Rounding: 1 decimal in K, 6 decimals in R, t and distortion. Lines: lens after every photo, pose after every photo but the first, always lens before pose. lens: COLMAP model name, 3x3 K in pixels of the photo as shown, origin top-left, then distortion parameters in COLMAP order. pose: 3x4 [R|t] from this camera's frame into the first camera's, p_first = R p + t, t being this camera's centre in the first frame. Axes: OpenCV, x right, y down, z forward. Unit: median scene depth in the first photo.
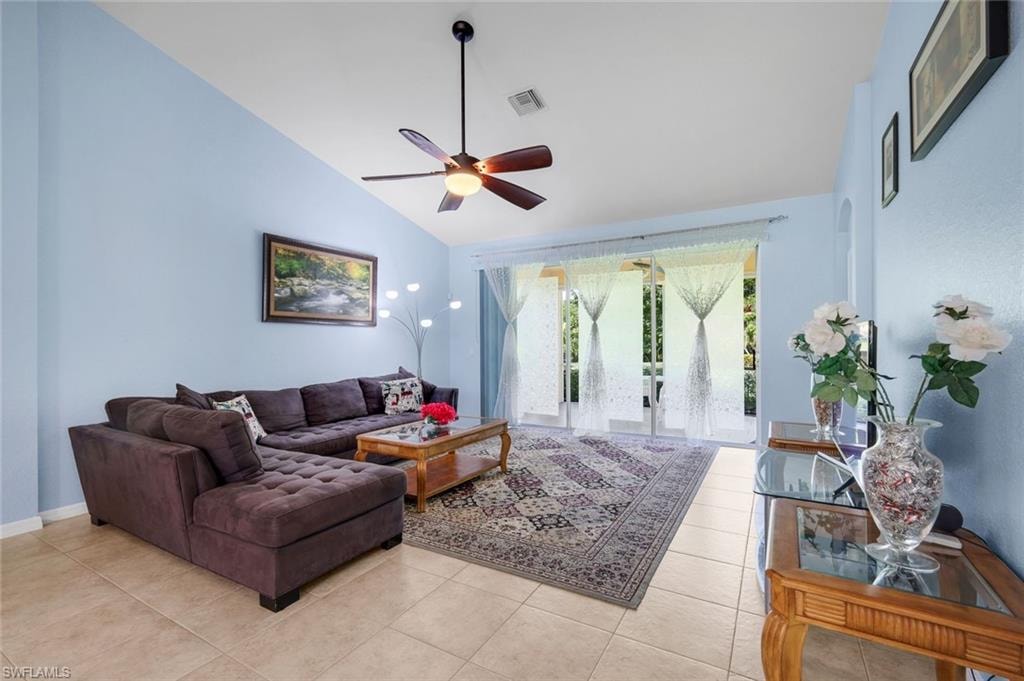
lens RADIAL K [[453.6, 0, 513.2], [0, 453.6, 339.9], [0, 0, 1]] dist [-0.005177, -0.000401]
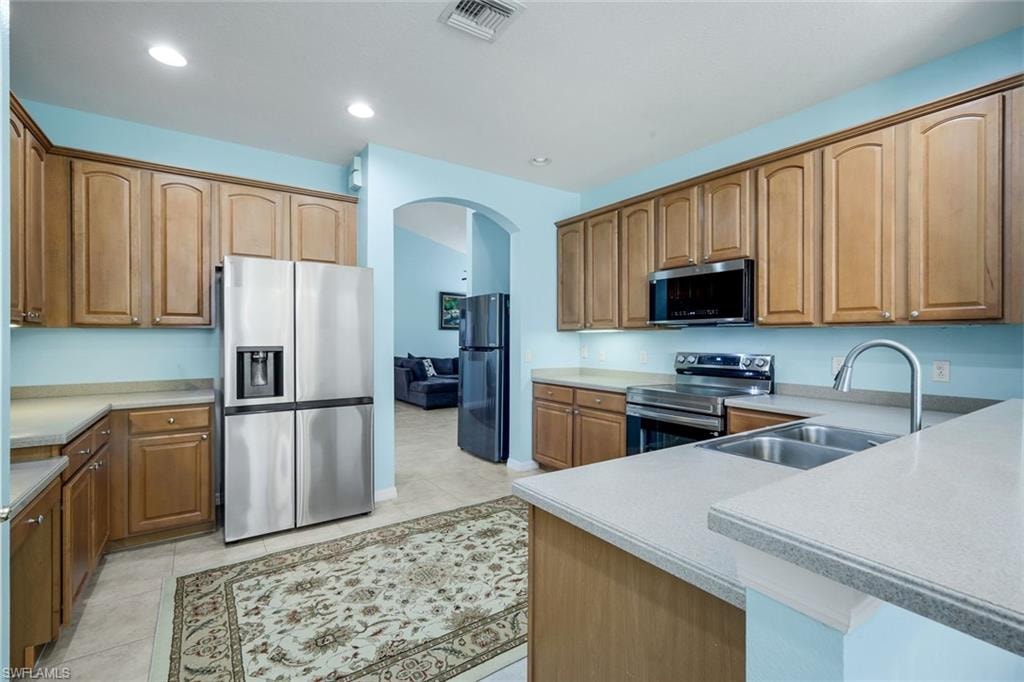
lens RADIAL K [[453.6, 0, 513.2], [0, 453.6, 340.6], [0, 0, 1]] dist [-0.005177, -0.000401]
pose [[0.903485, 0.004363, -0.428598, 0.938479], [-0.002012, 0.999980, 0.005938, 0.003069], [0.428616, -0.004503, 0.903476, -1.125731]]
